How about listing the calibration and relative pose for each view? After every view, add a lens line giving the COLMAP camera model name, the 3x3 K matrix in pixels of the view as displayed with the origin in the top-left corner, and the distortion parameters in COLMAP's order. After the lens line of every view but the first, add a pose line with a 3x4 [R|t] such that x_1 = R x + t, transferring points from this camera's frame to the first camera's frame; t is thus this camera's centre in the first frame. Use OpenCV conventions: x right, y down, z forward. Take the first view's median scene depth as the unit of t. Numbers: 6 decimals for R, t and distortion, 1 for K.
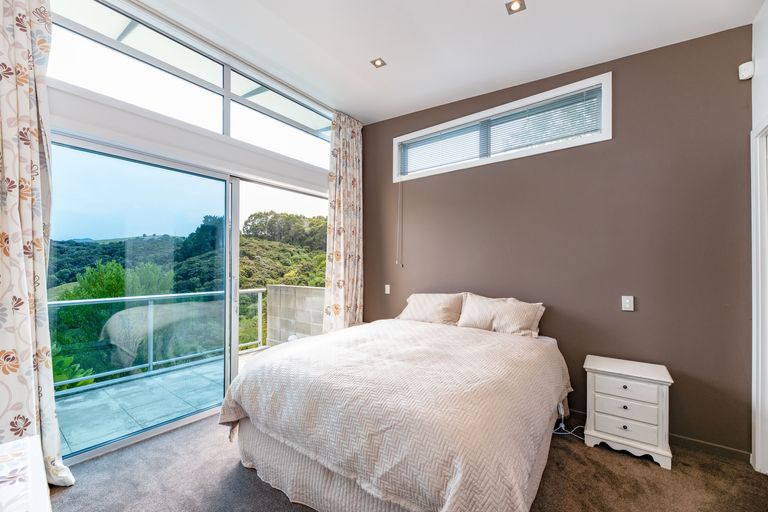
lens RADIAL K [[311.6, 0, 382.0], [0, 311.6, 266.6], [0, 0, 1]] dist [-0.000319, -0.000050]
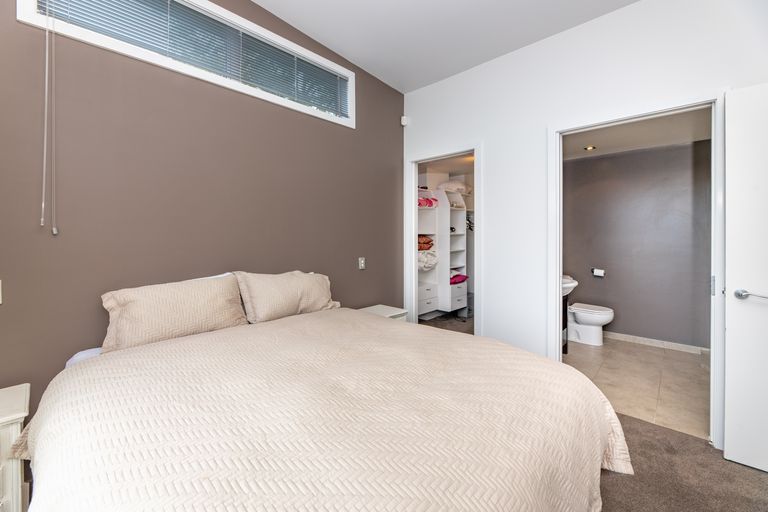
lens RADIAL K [[310.2, 0, 383.2], [0, 310.2, 237.5], [0, 0, 1]] dist [0.000997, 0.000122]
pose [[0.094040, -0.005215, 0.995555, -0.216060], [-0.001740, 0.999984, 0.005402, 0.002688], [-0.995567, -0.002240, 0.094030, 0.370029]]
